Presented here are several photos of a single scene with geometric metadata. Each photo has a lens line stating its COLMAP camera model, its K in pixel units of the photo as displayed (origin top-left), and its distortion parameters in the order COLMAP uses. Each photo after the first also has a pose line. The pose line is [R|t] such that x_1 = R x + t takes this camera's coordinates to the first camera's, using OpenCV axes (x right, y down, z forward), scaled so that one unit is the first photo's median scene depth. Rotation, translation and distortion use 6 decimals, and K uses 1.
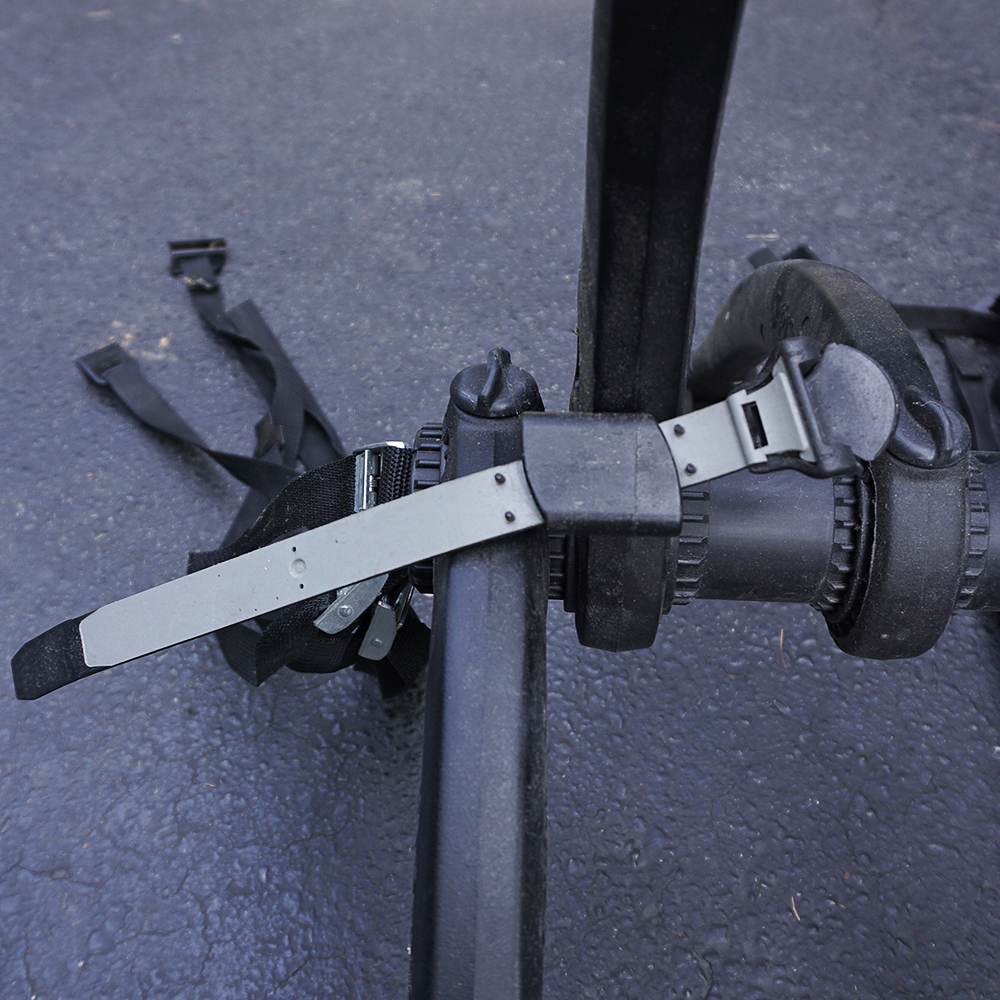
lens RADIAL K [[1364.7, 0, 500.0], [0, 1364.7, 500.0], [0, 0, 1]] dist [-0.076445, 0.080613]
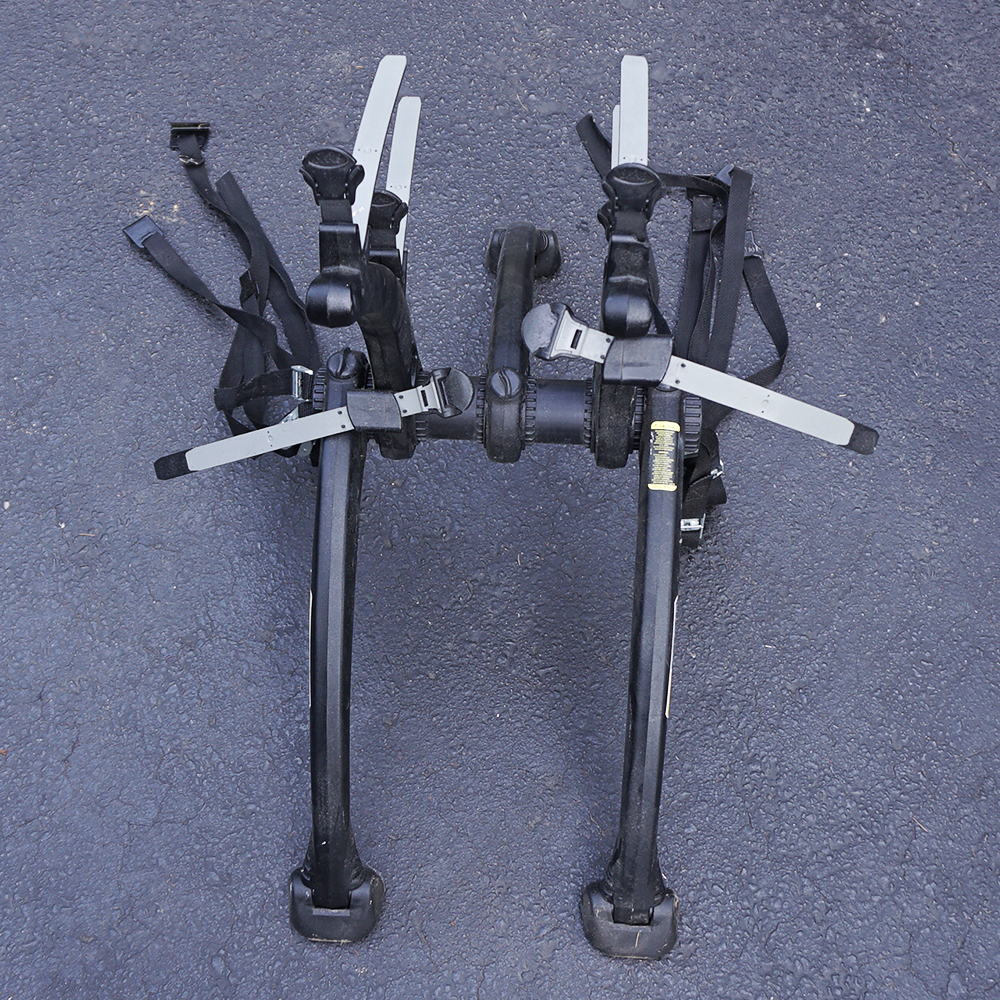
lens RADIAL K [[1350.6, 0, 500.0], [0, 1350.6, 500.0], [0, 0, 1]] dist [-0.010208, -0.025327]
pose [[0.999837, -0.005621, 0.017167, 0.147754], [0.001324, 0.970605, 0.240674, -0.268015], [-0.018015, -0.240612, 0.970454, -0.926950]]
